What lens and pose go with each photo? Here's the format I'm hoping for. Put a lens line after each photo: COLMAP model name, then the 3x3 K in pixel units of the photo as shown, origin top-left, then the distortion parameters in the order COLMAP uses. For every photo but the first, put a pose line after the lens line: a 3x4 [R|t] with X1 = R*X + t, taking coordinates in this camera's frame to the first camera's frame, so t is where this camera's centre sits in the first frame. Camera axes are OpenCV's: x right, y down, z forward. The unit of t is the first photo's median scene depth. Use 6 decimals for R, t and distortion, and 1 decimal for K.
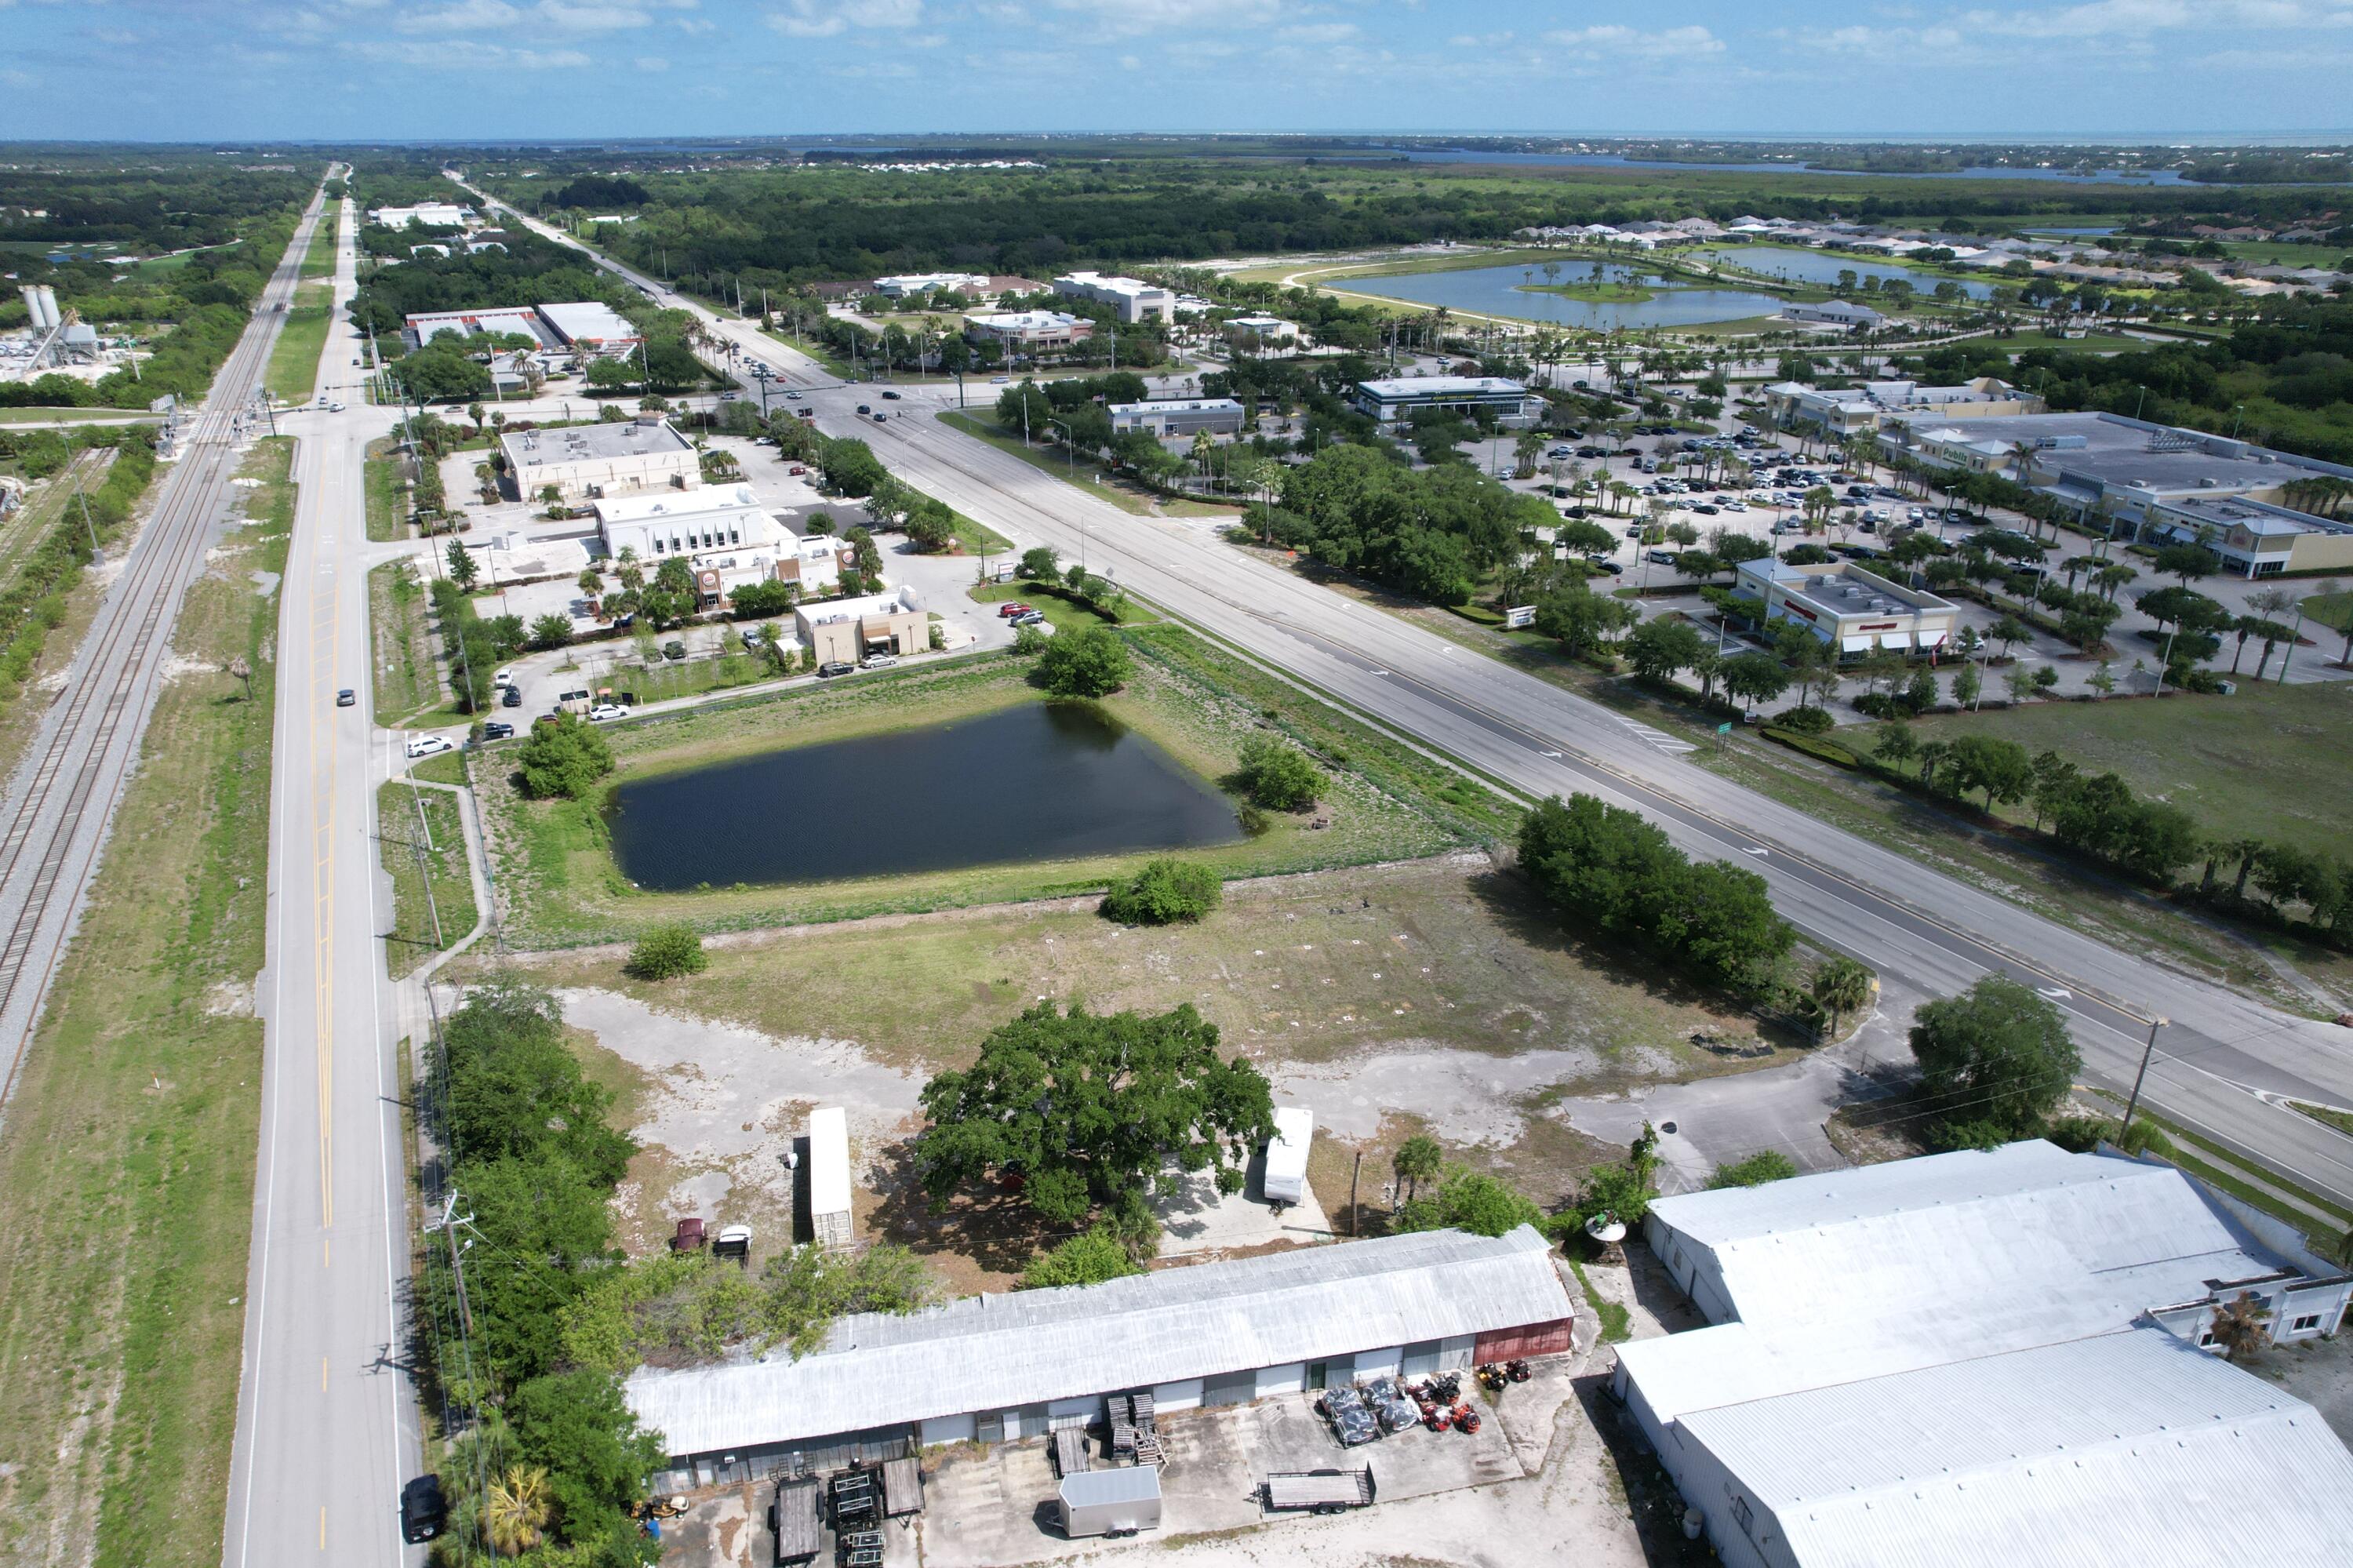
lens RADIAL K [[1532.6, 0, 1176.5], [0, 1532.6, 784.0], [0, 0, 1]] dist [-0.071674, 0.061150]
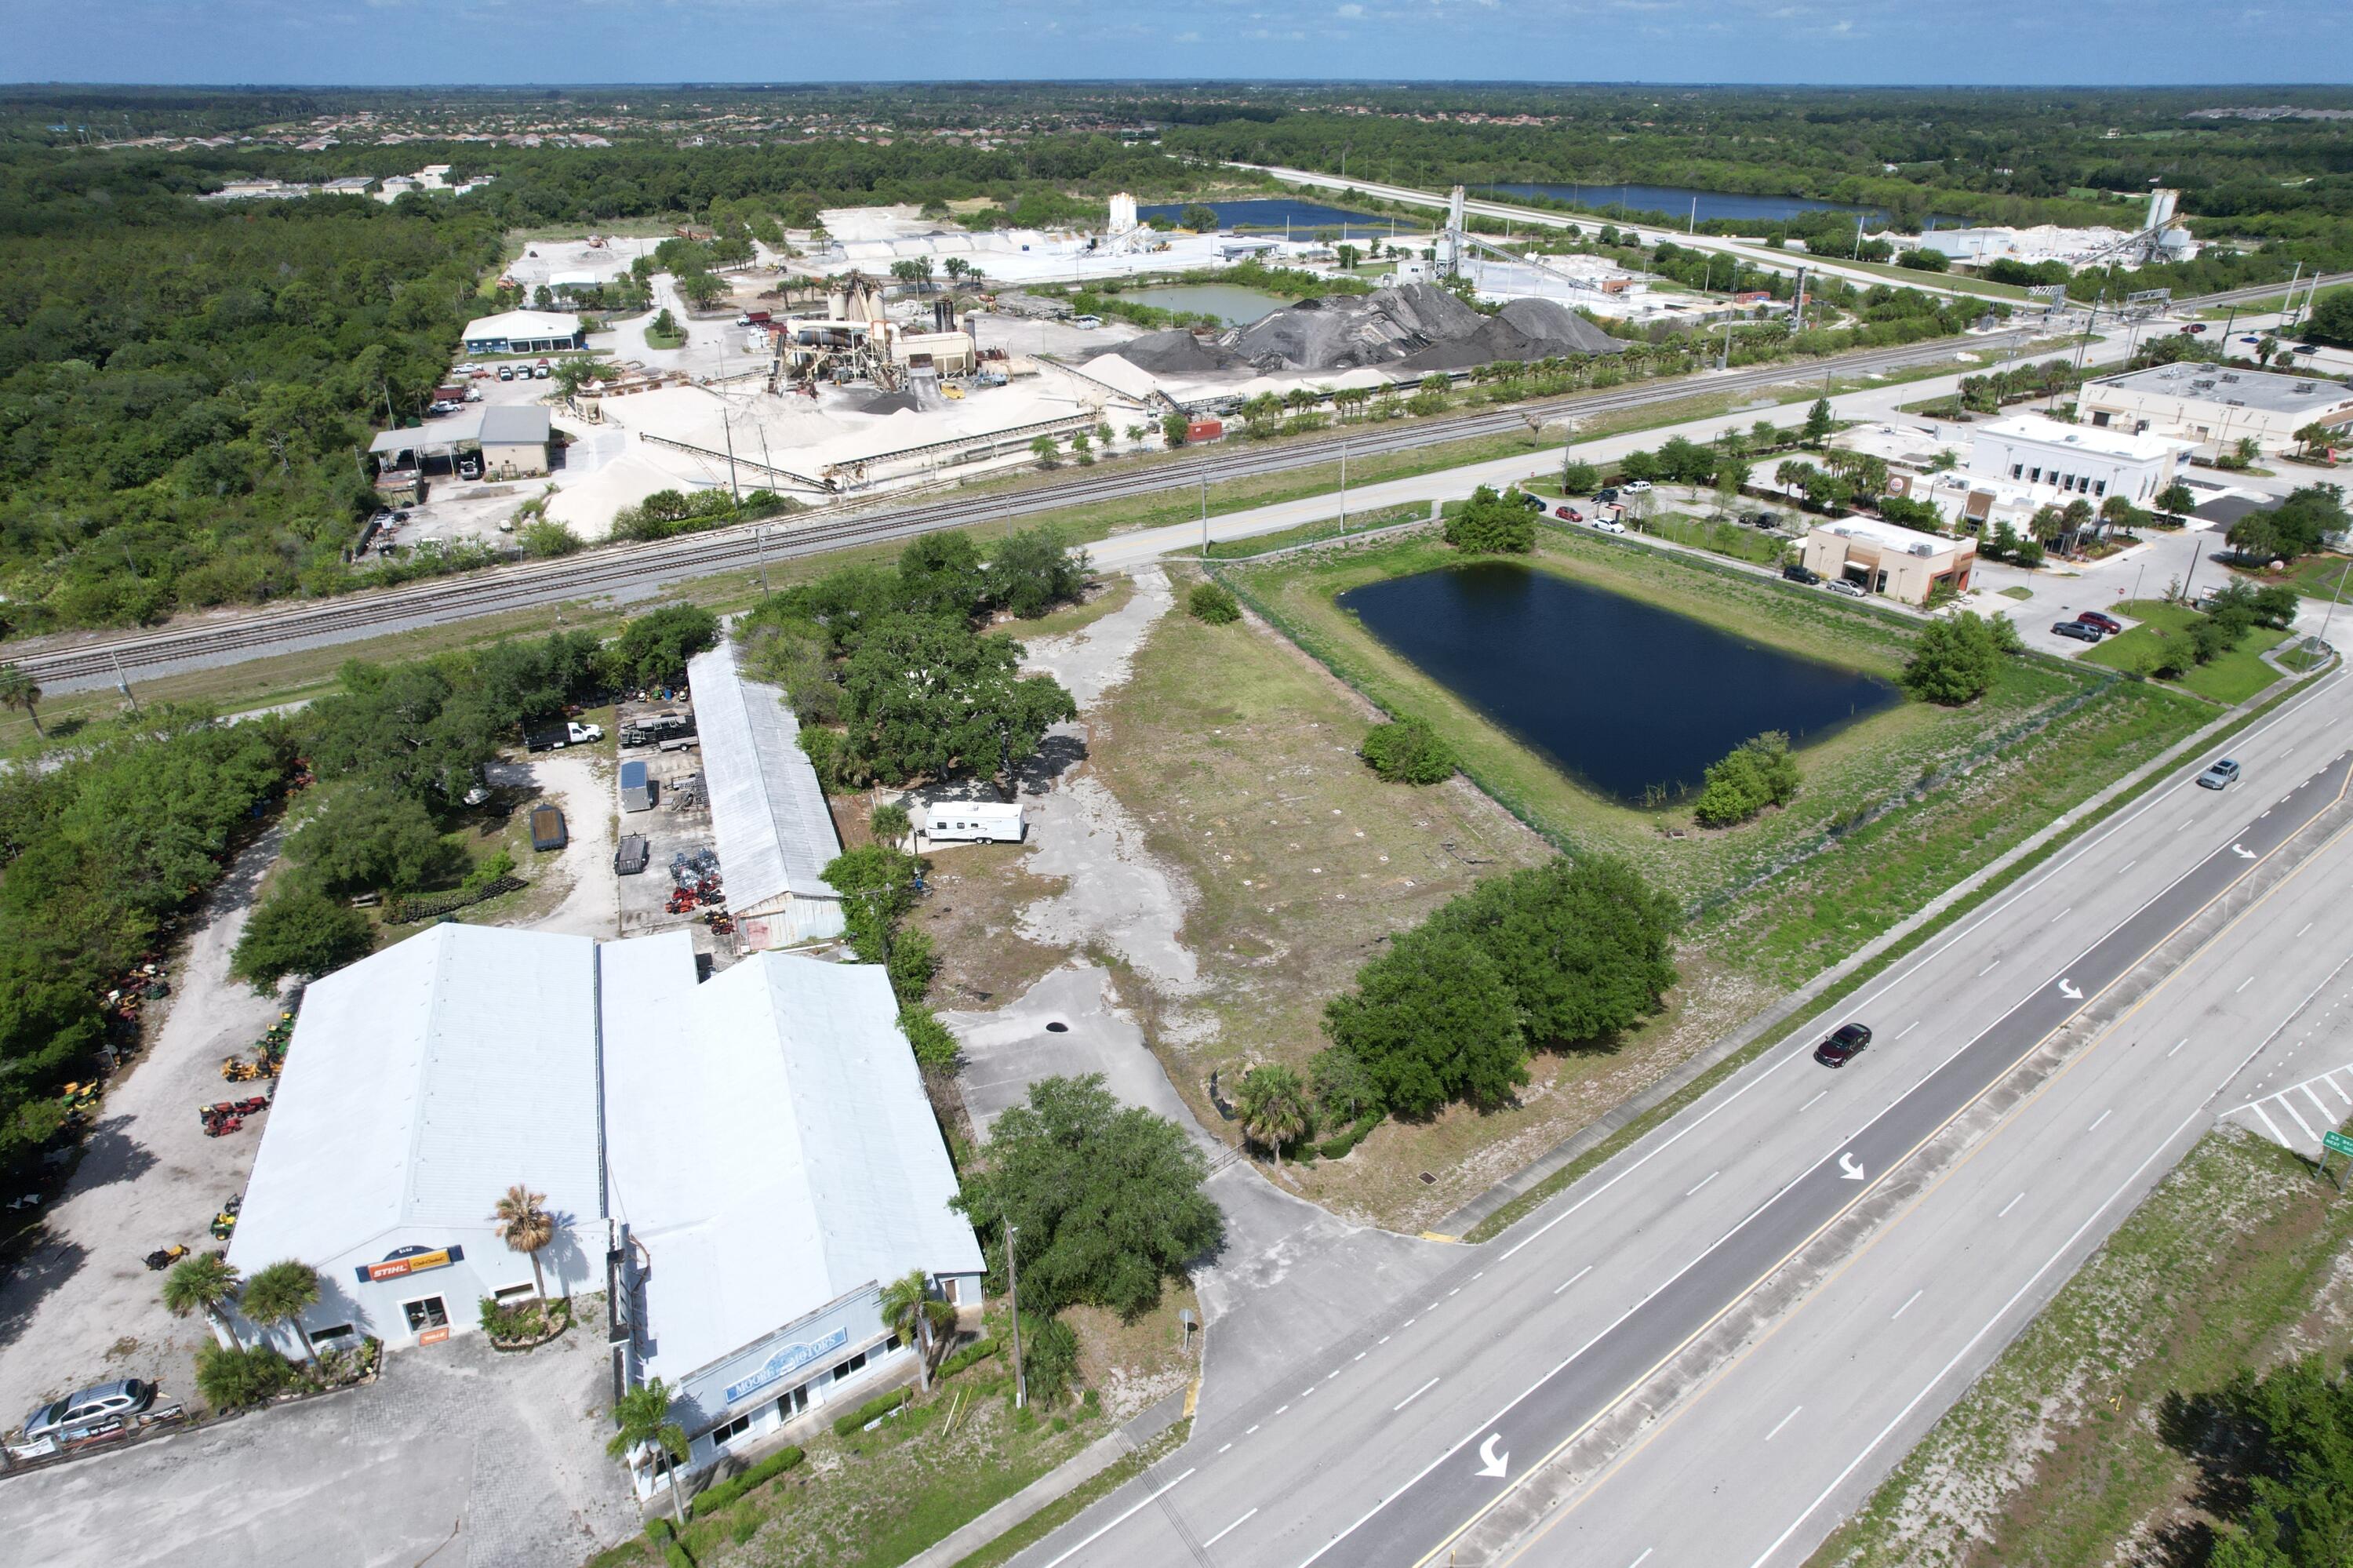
lens RADIAL K [[1504.8, 0, 1181.0], [0, 1504.8, 792.5], [0, 0, 1]] dist [-0.080140, 0.073260]
pose [[0.145175, 0.437275, -0.887533, 0.727010], [-0.398043, 0.847054, 0.352223, -0.162388], [0.905807, 0.302142, 0.297026, 0.513187]]
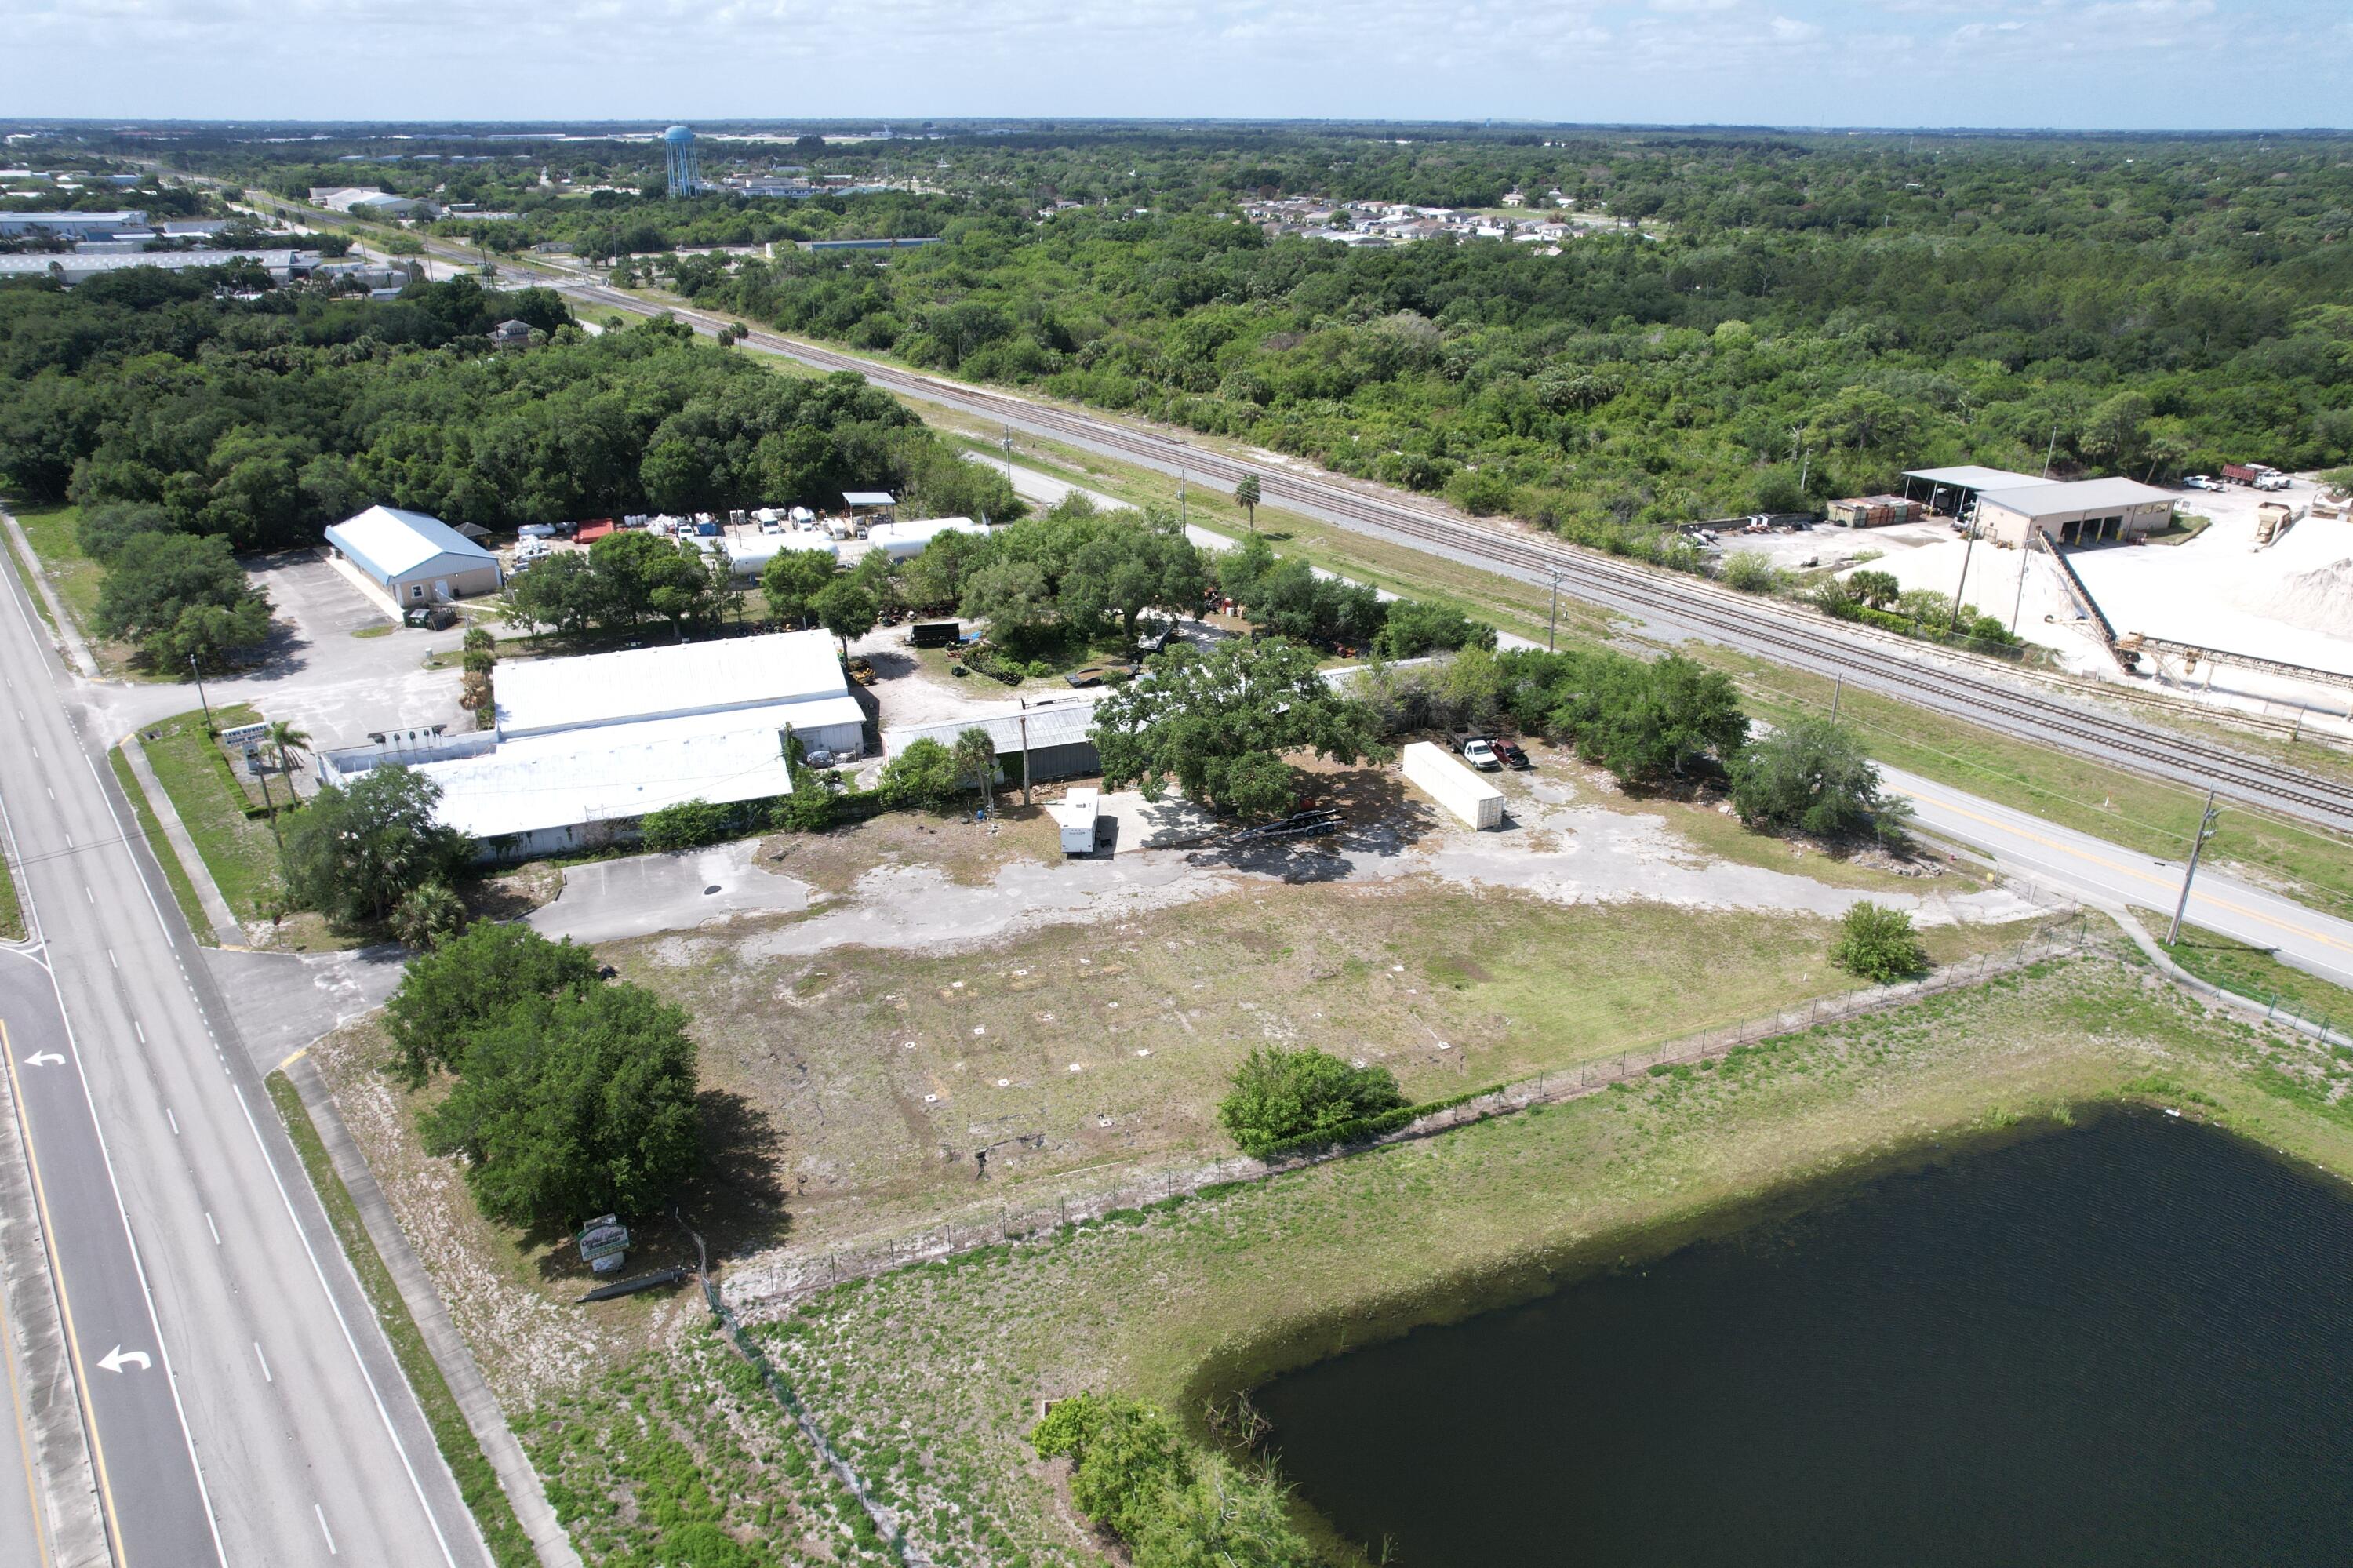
lens RADIAL K [[1522.2, 0, 1185.4], [0, 1522.2, 783.6], [0, 0, 1]] dist [-0.077561, 0.069502]
pose [[-0.985687, 0.070442, -0.153161, 0.109647], [-0.066020, 0.674660, 0.735170, -0.400918], [0.155119, 0.734759, -0.660353, 1.131310]]
